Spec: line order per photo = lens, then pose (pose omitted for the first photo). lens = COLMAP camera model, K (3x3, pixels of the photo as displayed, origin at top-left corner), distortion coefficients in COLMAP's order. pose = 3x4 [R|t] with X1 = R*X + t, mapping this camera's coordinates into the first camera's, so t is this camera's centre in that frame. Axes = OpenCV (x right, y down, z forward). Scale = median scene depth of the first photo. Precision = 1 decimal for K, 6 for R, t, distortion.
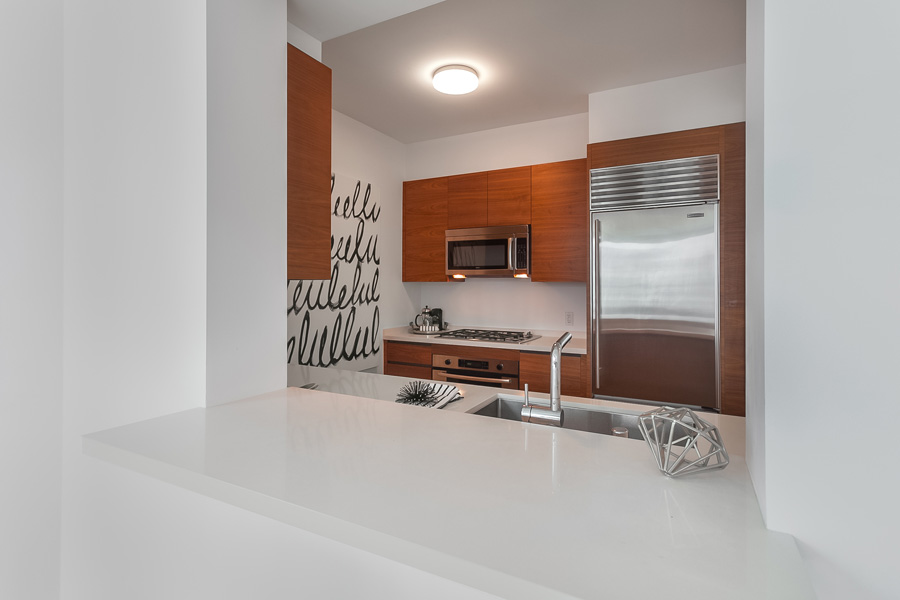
lens RADIAL K [[449.9, 0, 449.9], [0, 449.9, 291.5], [0, 0, 1]] dist [0.001266, -0.000175]
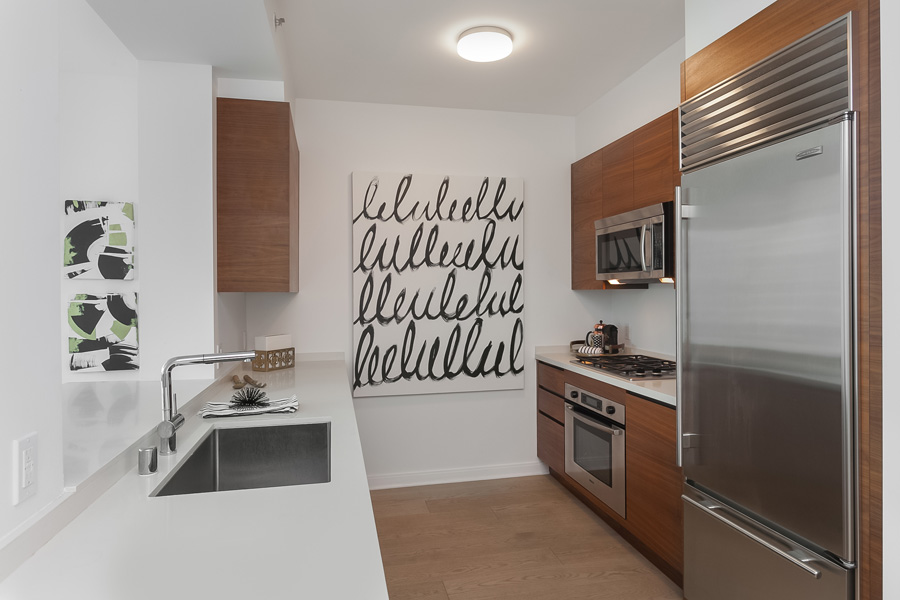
lens RADIAL K [[542.4, 0, 450.0], [0, 542.4, 299.7], [0, 0, 1]] dist [0.000121, -0.000265]
pose [[0.642422, 0.008588, -0.766303, 0.581256], [-0.004755, 0.999963, 0.007220, -0.010965], [0.766337, -0.000995, 0.642439, 0.253834]]
